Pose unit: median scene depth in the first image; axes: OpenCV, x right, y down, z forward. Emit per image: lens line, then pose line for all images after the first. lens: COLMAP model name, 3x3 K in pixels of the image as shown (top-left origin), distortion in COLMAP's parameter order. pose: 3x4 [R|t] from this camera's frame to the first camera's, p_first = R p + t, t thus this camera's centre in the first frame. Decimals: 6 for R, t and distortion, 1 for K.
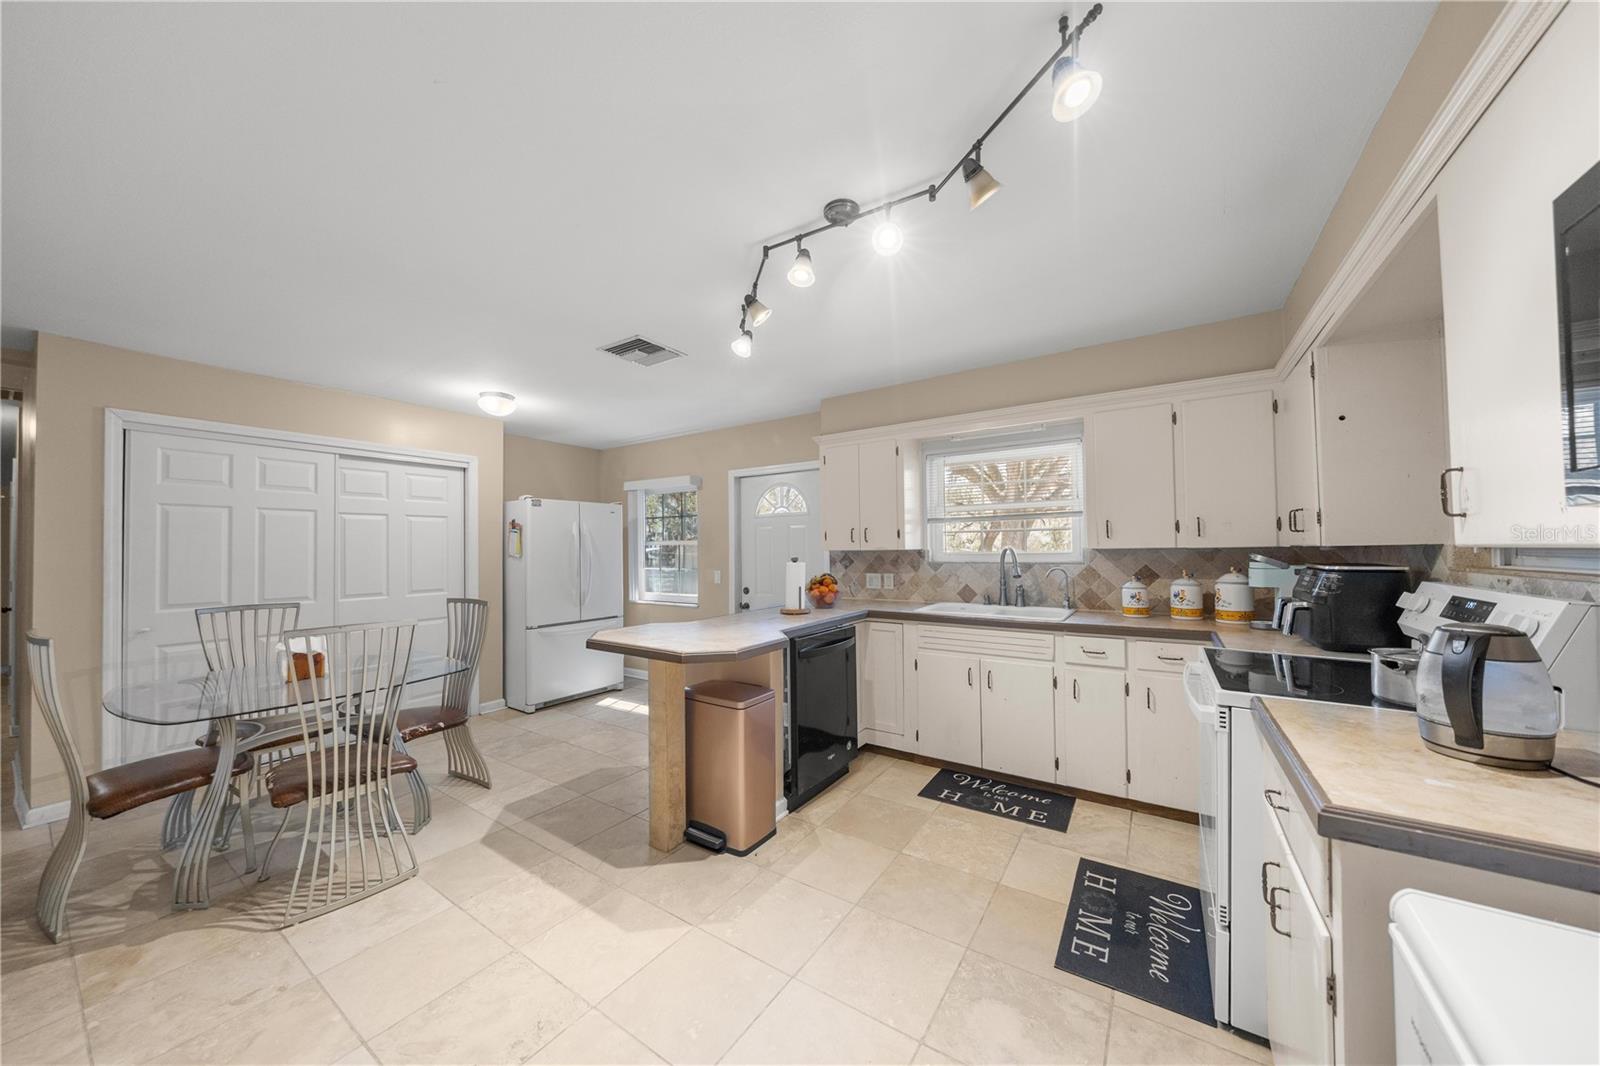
lens RADIAL K [[544.7, 0, 796.4], [0, 544.7, 542.5], [0, 0, 1]] dist [-0.000865, 0.000089]
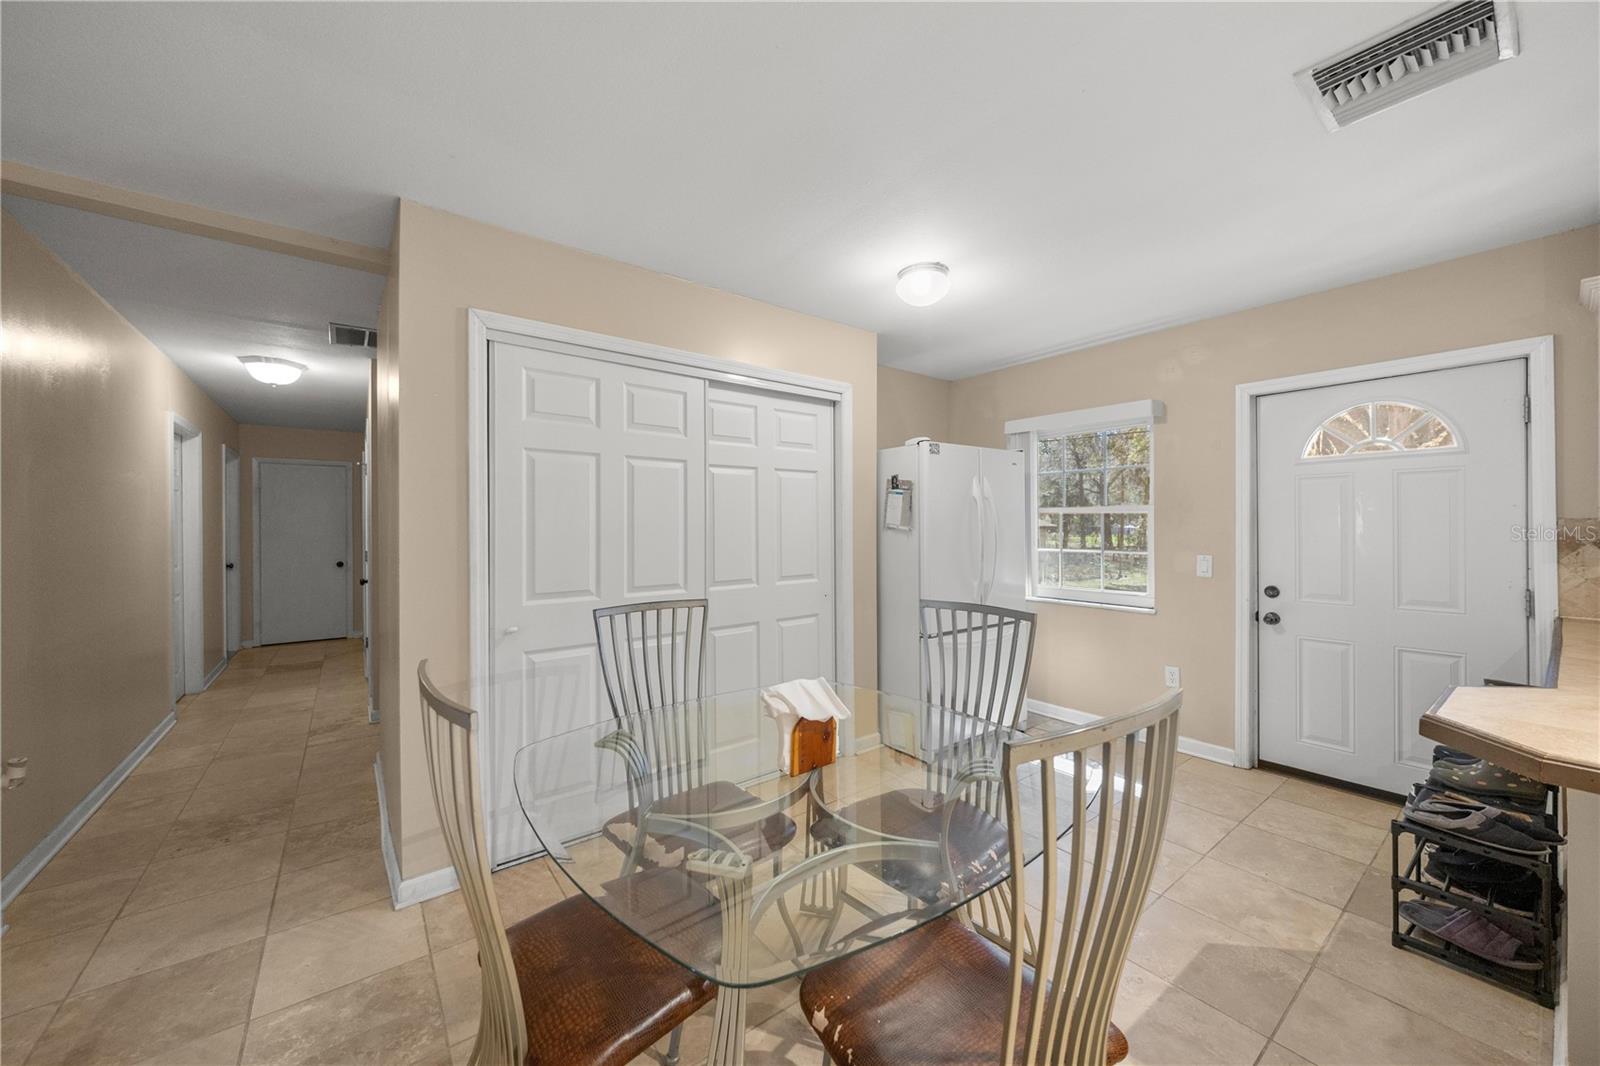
lens RADIAL K [[594.2, 0, 800.0], [0, 594.2, 533.0], [0, 0, 1]] dist [0.001058, 0.004303]
pose [[0.947322, 0.008523, -0.320168, -0.437154], [0.000067, 0.999641, 0.026808, 0.011215], [0.320281, -0.025418, 0.946981, 0.286970]]
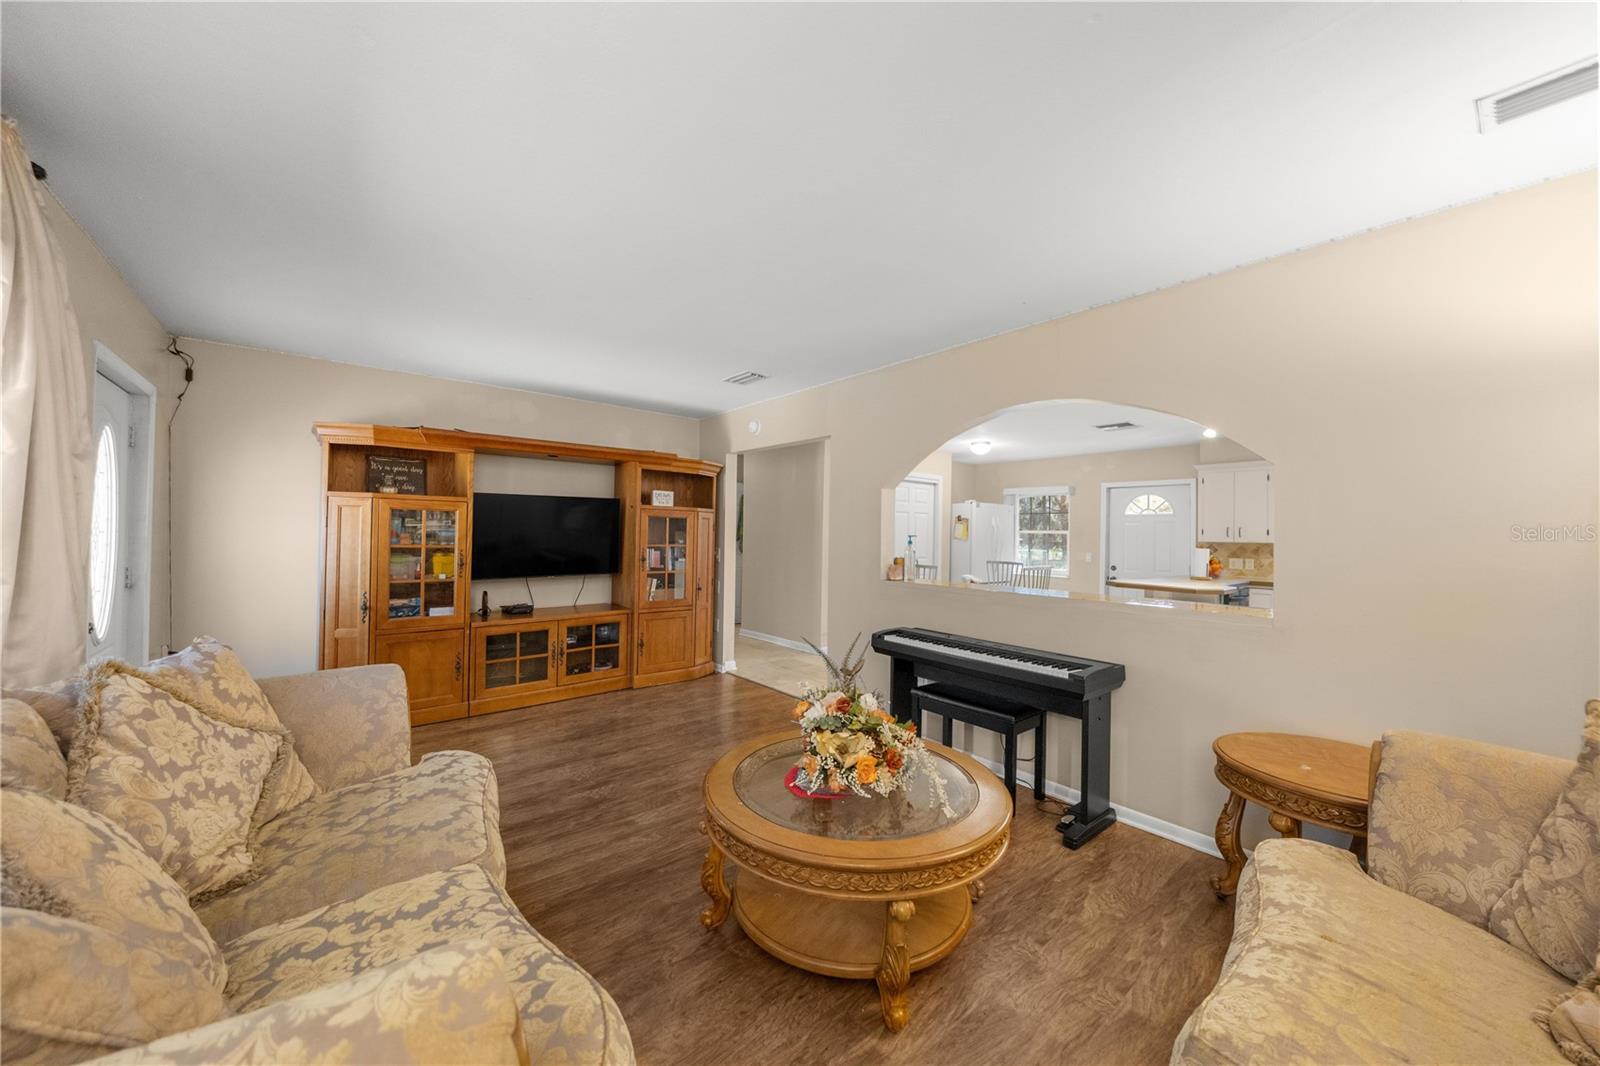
lens RADIAL K [[594.2, 0, 800.0], [0, 594.2, 533.0], [0, 0, 1]] dist [0.001058, 0.004303]
pose [[0.961887, 0.028556, -0.271953, -0.548875], [-0.025902, 0.999575, 0.013342, -0.002558], [0.272219, -0.005789, 0.962218, -0.852072]]
